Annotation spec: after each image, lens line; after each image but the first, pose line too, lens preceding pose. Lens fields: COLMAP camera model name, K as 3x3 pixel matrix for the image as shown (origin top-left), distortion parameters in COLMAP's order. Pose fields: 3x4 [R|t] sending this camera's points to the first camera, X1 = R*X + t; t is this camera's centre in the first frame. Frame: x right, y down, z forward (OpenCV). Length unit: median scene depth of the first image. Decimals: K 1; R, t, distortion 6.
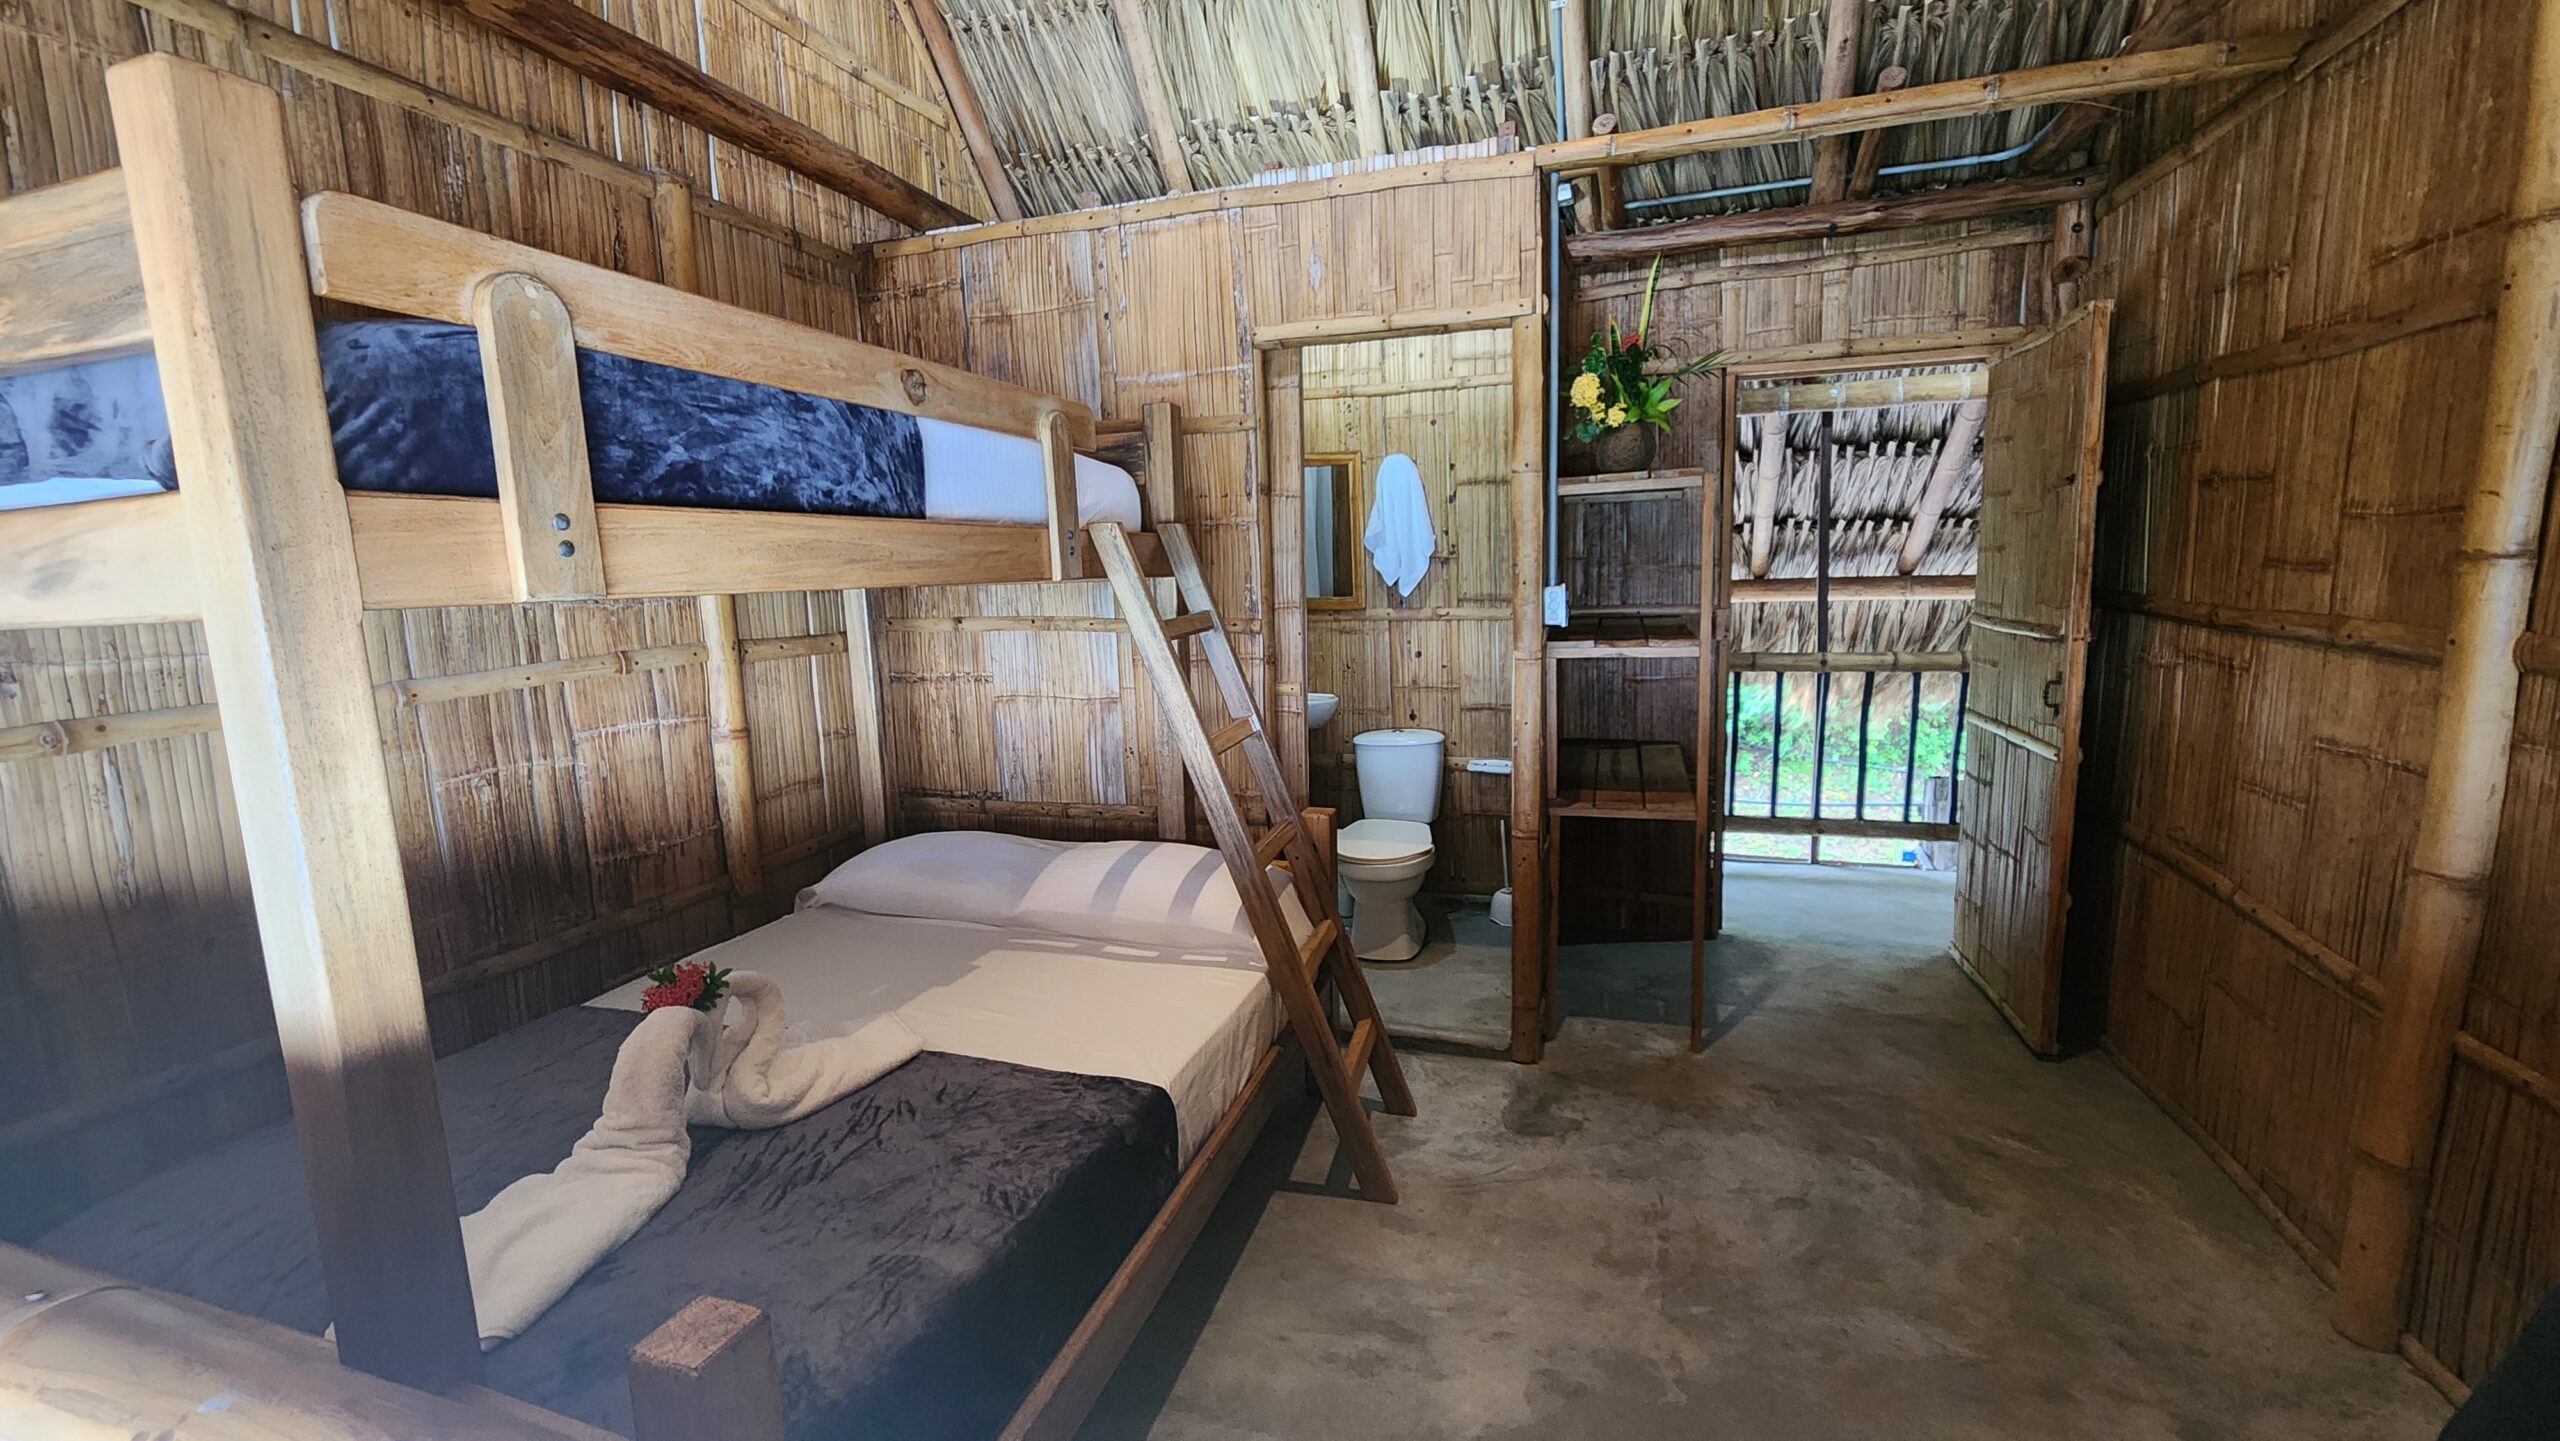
lens RADIAL K [[1059.2, 0, 1269.9], [0, 1059.2, 710.1], [0, 0, 1]] dist [-0.002155, 0.001414]
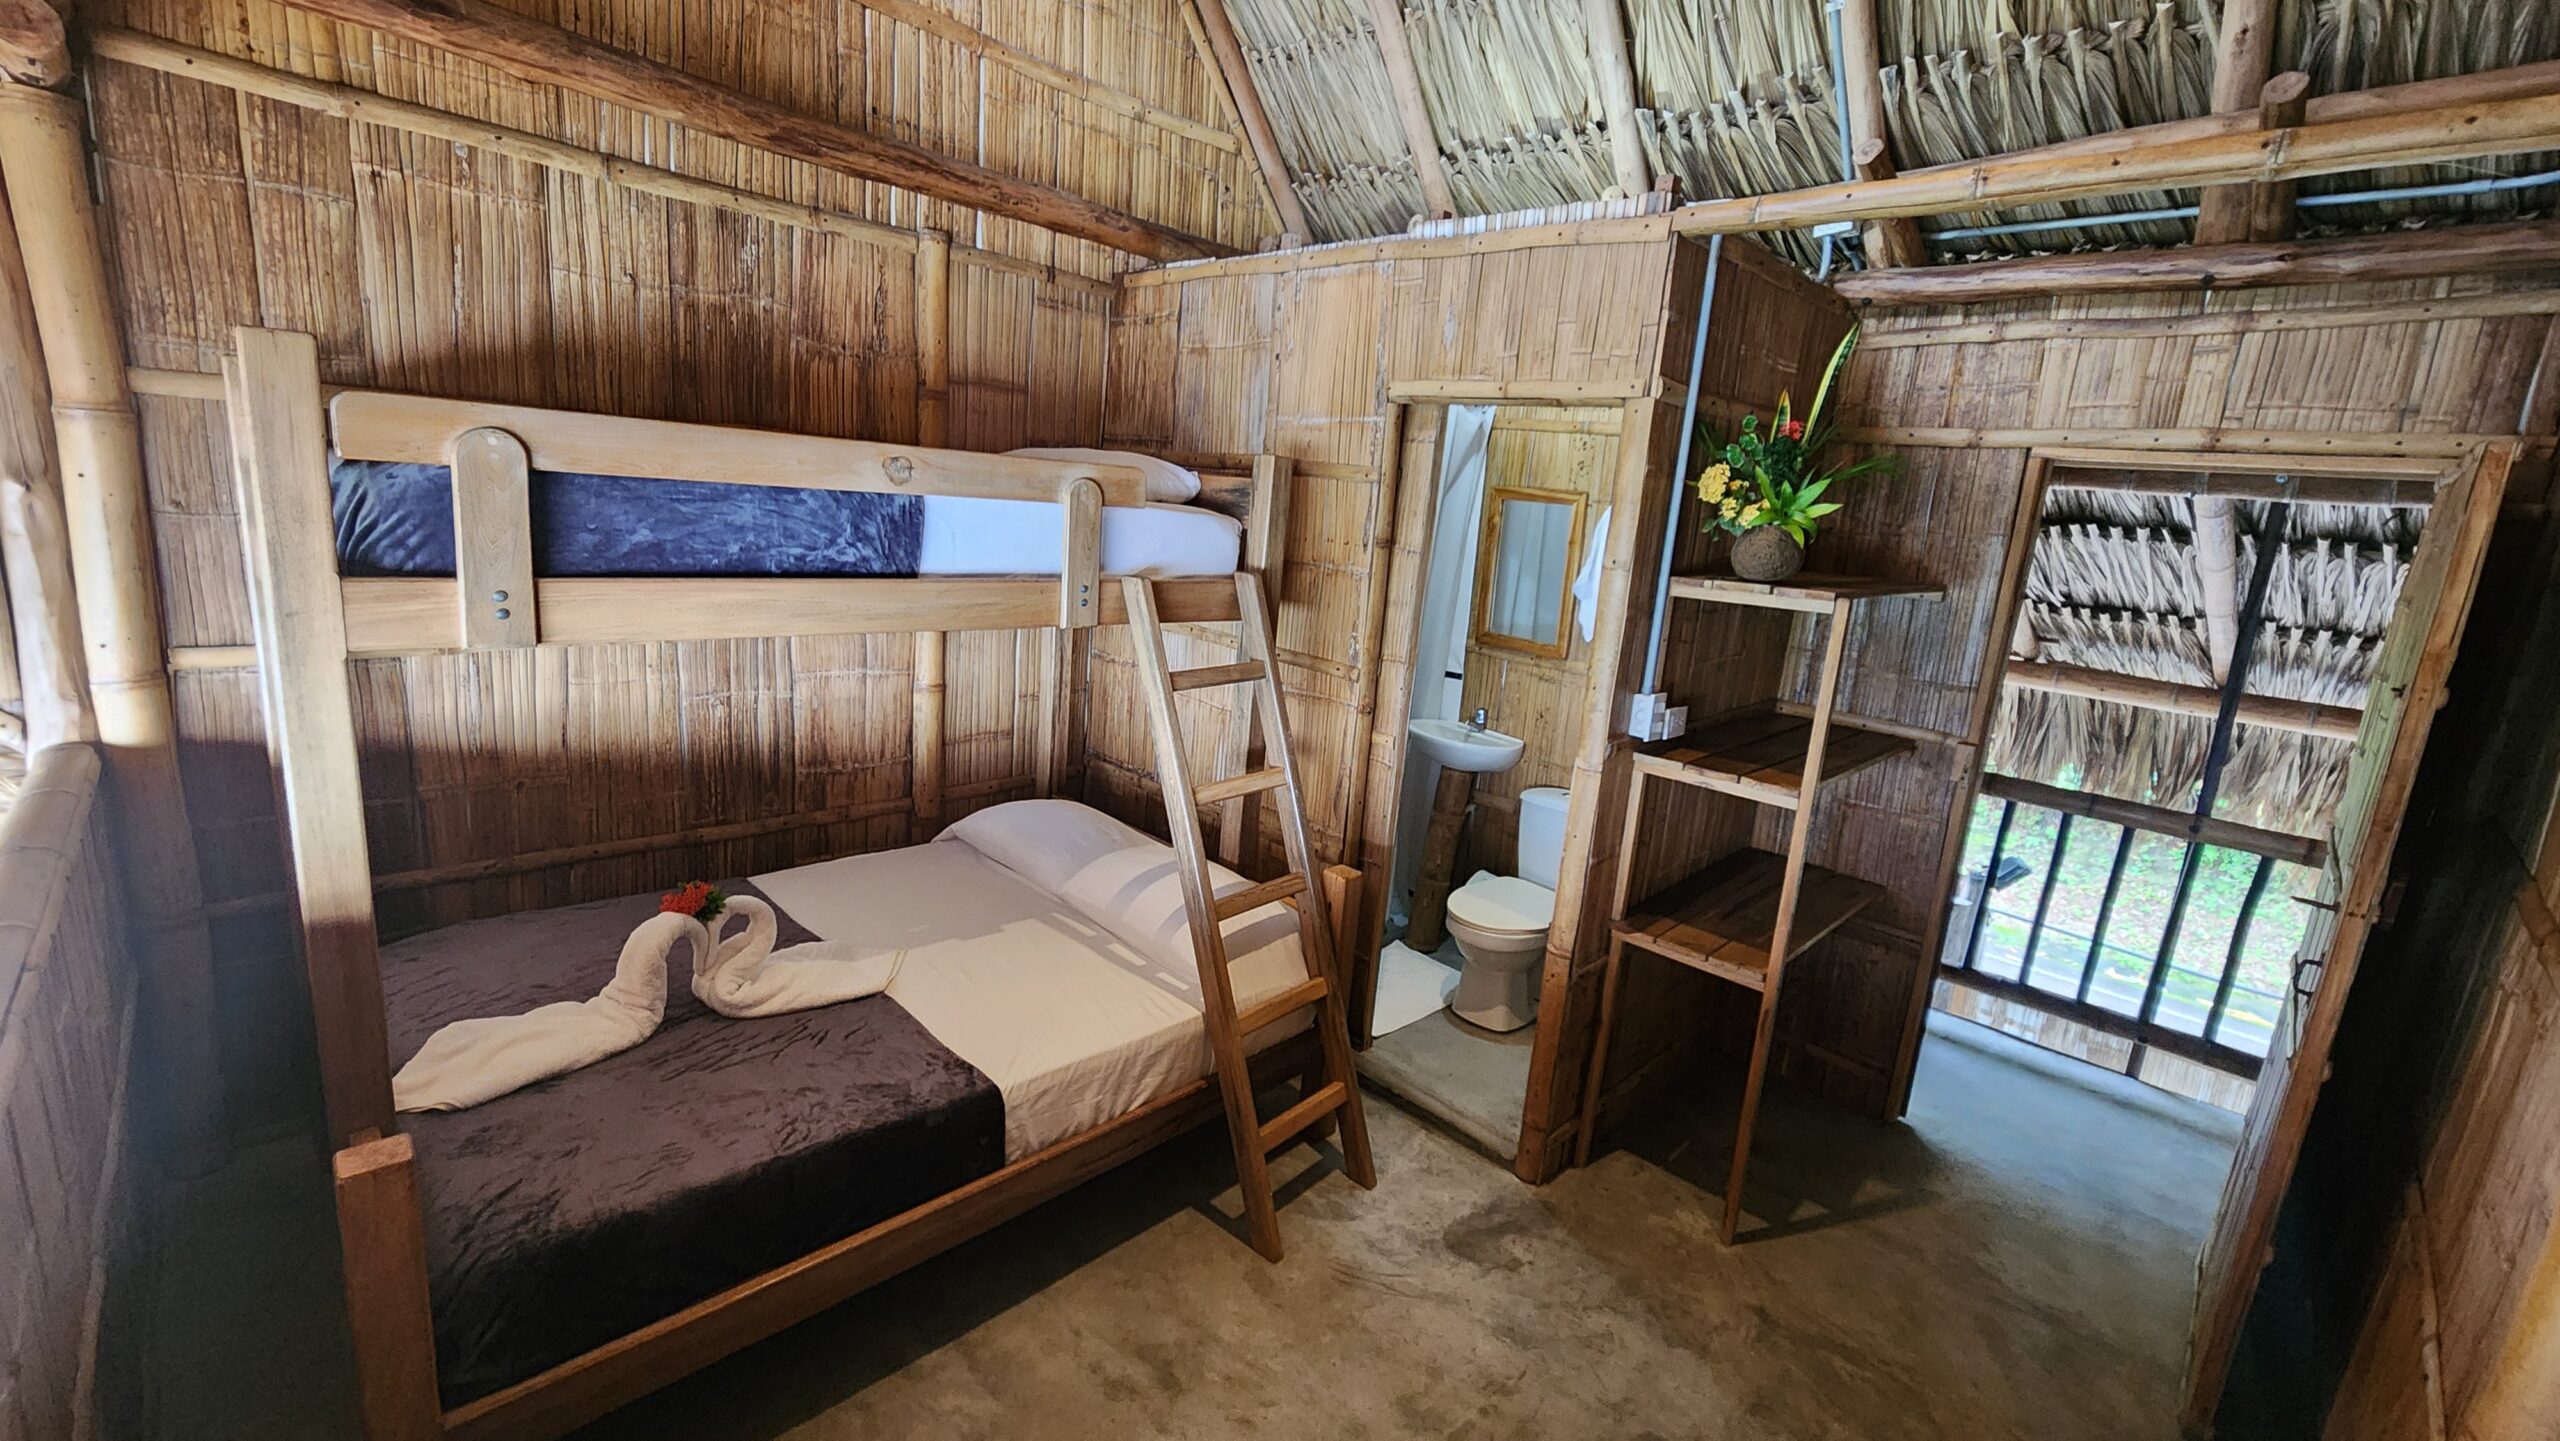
lens RADIAL K [[1059.2, 0, 1267.5], [0, 1059.2, 707.9], [0, 0, 1]] dist [-0.002155, 0.001414]
pose [[0.888541, 0.192918, -0.416266, 0.347217], [-0.170021, 0.981155, 0.091799, -0.129562], [0.426132, -0.010793, 0.904597, 0.047793]]
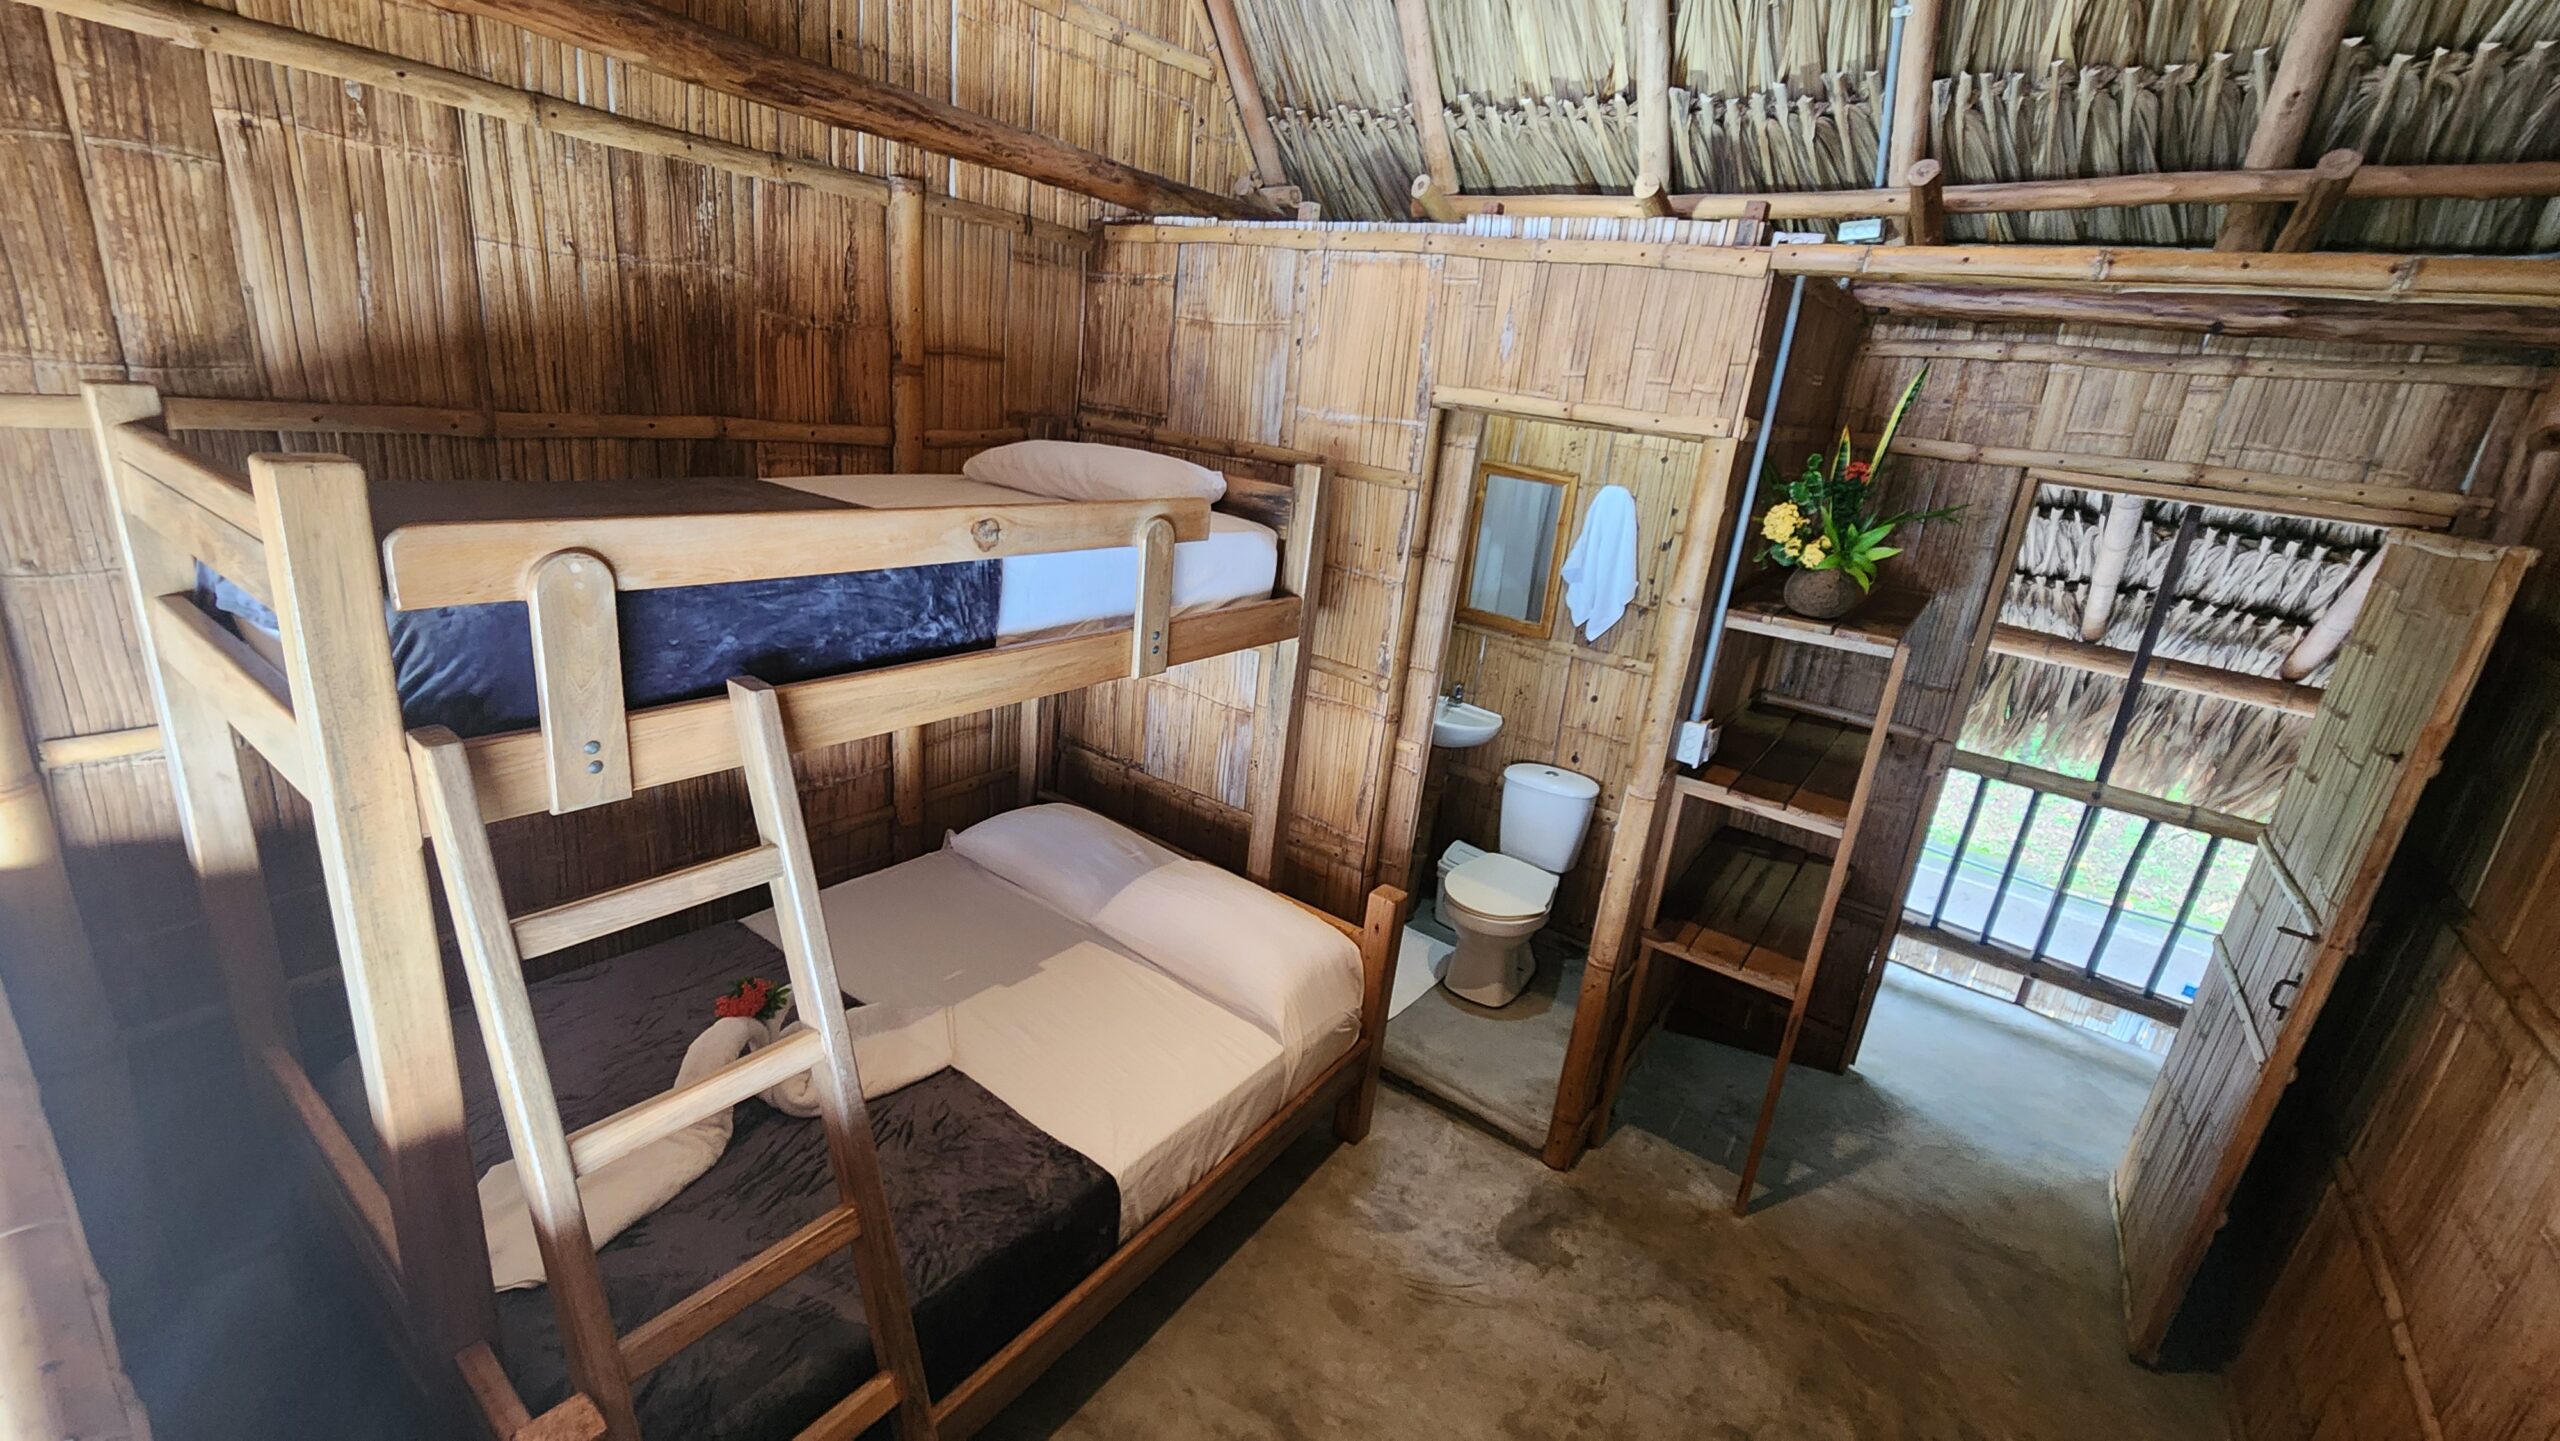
lens RADIAL K [[1059.2, 0, 1267.5], [0, 1059.2, 710.9], [0, 0, 1]] dist [-0.002155, 0.001414]
pose [[0.943209, 0.218496, -0.250232, 0.140592], [-0.175993, 0.967526, 0.181440, -0.220578], [0.281750, -0.127097, 0.951033, 0.020964]]
